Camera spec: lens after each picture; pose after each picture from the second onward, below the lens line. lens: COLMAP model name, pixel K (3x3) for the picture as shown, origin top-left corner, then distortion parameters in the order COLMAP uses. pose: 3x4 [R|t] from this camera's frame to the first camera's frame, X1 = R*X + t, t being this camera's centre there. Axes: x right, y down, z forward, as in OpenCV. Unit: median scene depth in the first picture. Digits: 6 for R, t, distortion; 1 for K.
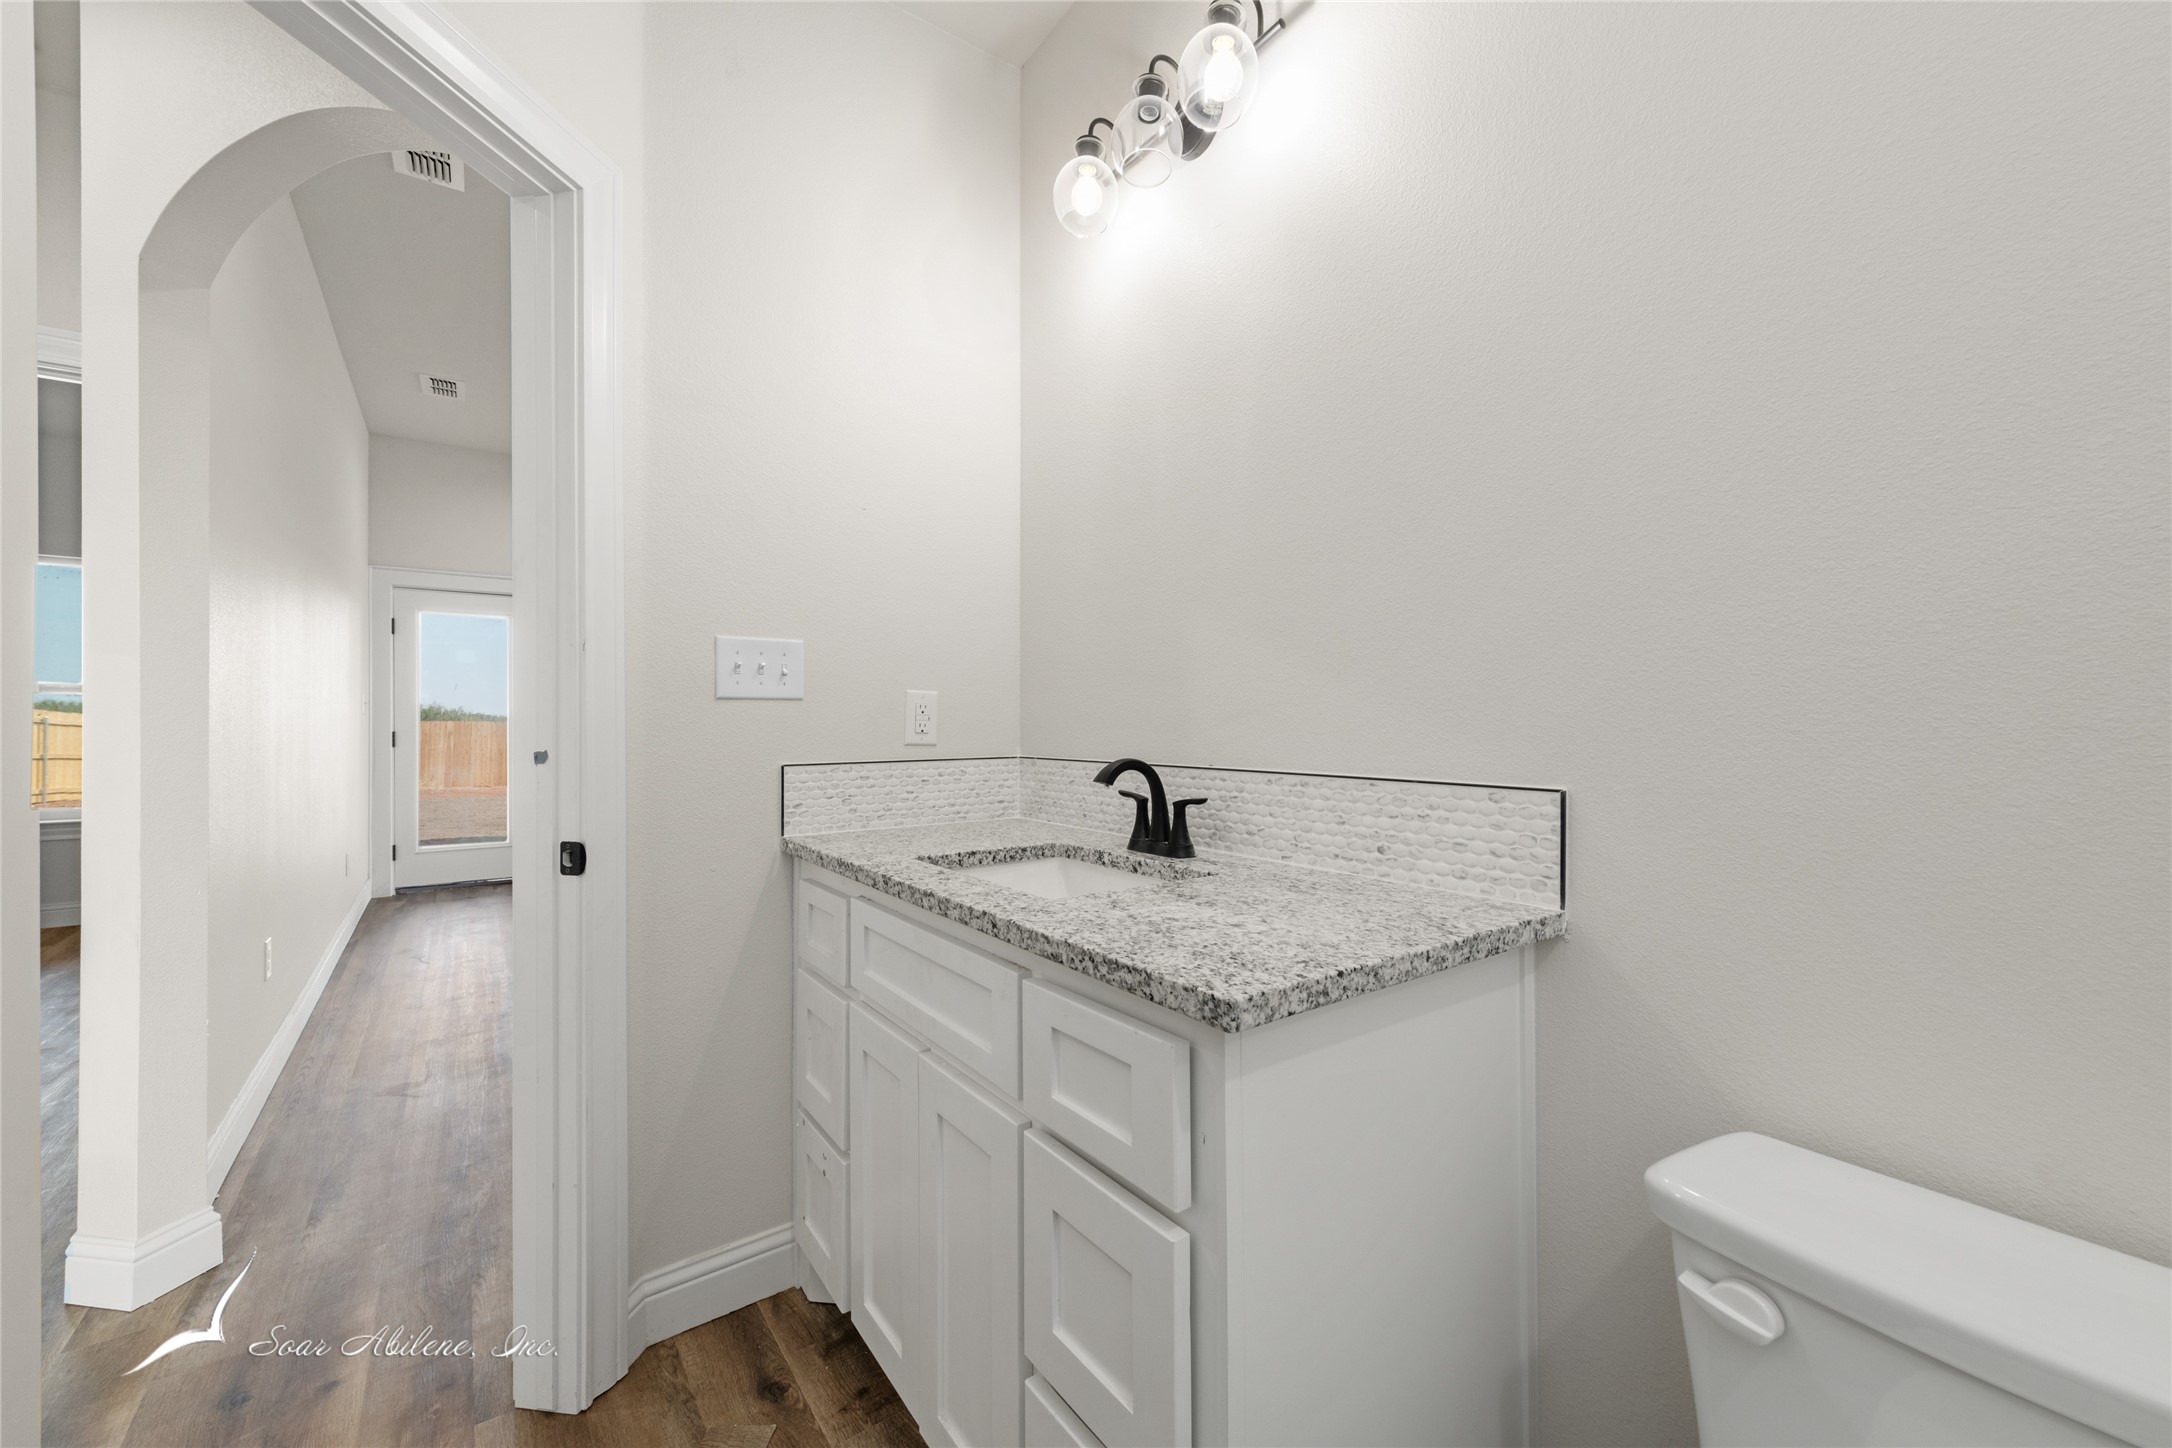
lens RADIAL K [[868.3, 0, 1119.7], [0, 868.3, 719.0], [0, 0, 1]] dist [0.017036, -0.000219]
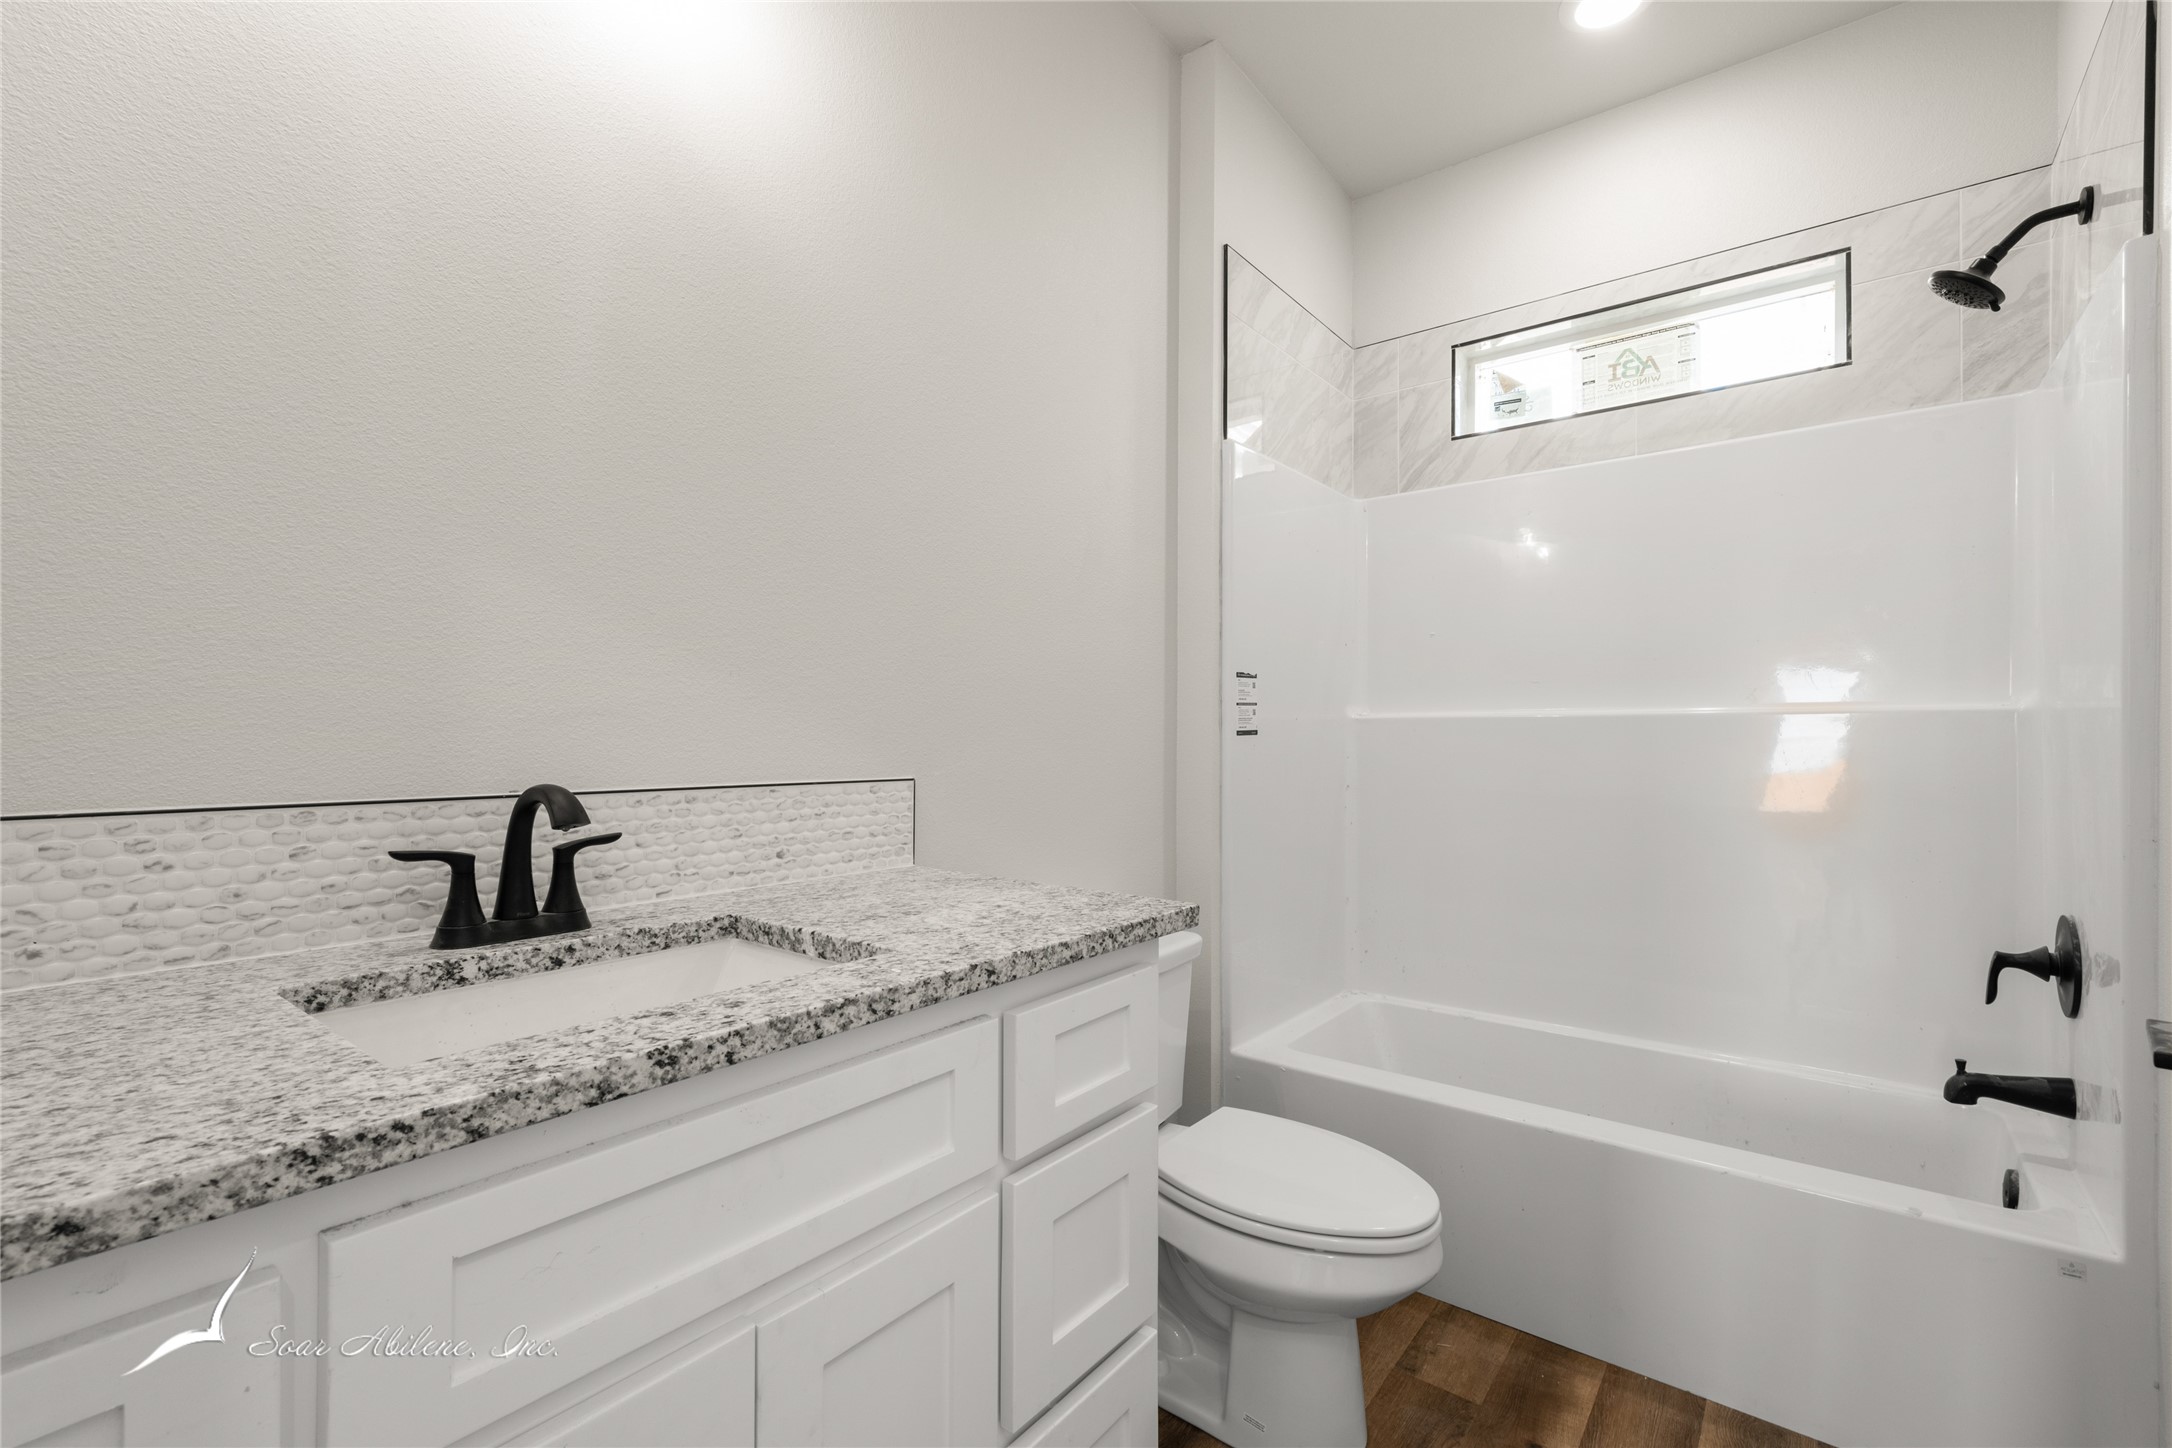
lens RADIAL K [[945.3, 0, 1091.1], [0, 945.3, 698.8], [0, 0, 1]] dist [-0.000874, -0.000647]
pose [[-0.269363, 0.034269, 0.962429, -0.910716], [-0.010535, 0.999202, -0.038527, 0.008399], [-0.962981, -0.020517, -0.268787, 1.005037]]
